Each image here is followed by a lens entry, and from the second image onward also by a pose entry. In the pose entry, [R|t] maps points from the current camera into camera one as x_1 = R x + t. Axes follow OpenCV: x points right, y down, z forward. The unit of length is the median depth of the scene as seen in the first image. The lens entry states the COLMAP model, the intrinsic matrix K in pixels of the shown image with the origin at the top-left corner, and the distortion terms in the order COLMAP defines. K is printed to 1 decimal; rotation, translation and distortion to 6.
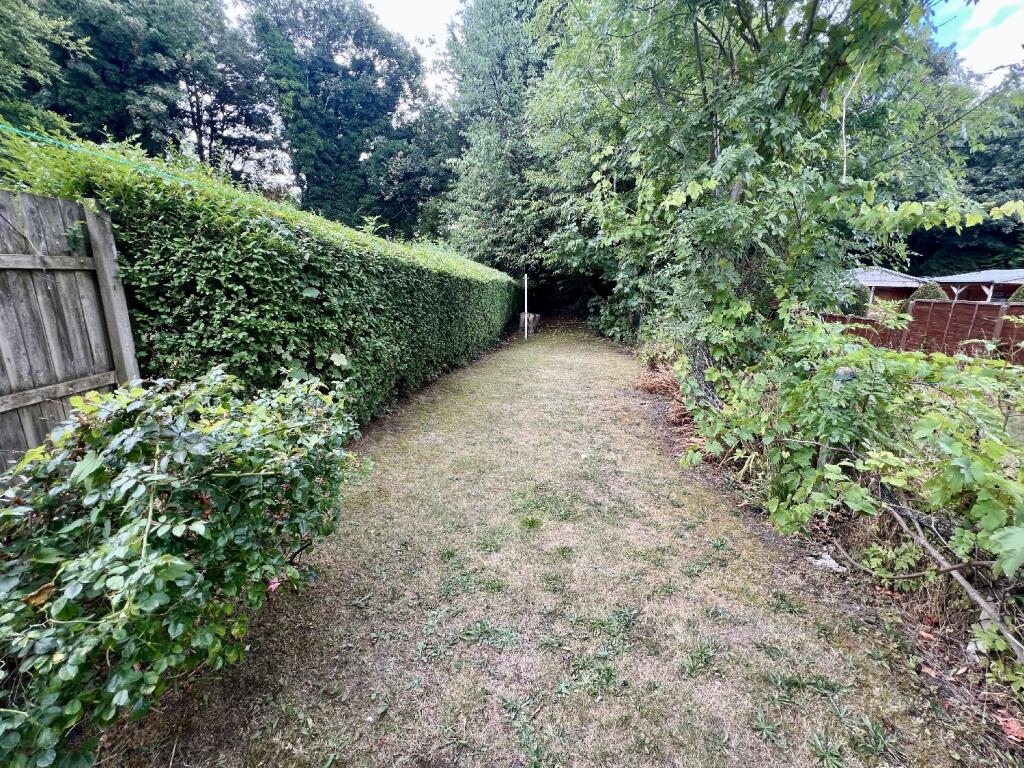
lens RADIAL K [[410.9, 0, 518.1], [0, 410.9, 390.3], [0, 0, 1]] dist [0.000428, 0.000000]
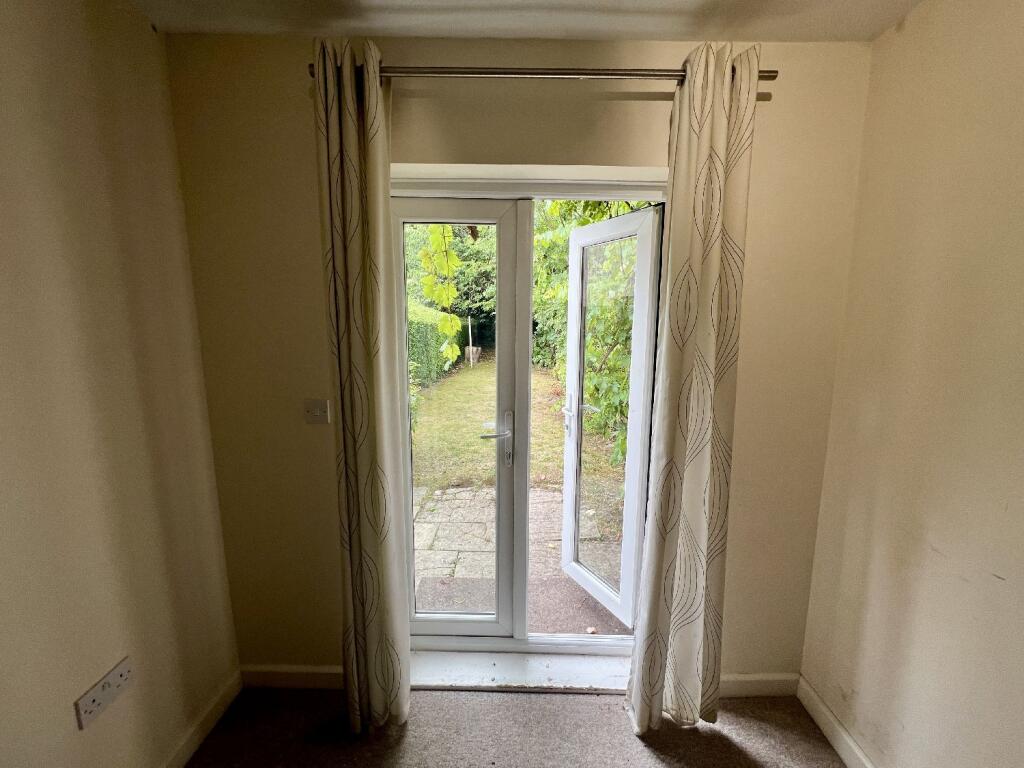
lens RADIAL K [[410.9, 0, 513.0], [0, 410.9, 381.8], [0, 0, 1]] dist [0.000428, 0.000000]
pose [[0.990618, -0.036518, 0.131692, -0.022821], [0.049628, 0.993980, -0.097679, 0.049902], [-0.127332, 0.103298, 0.986466, -0.257748]]
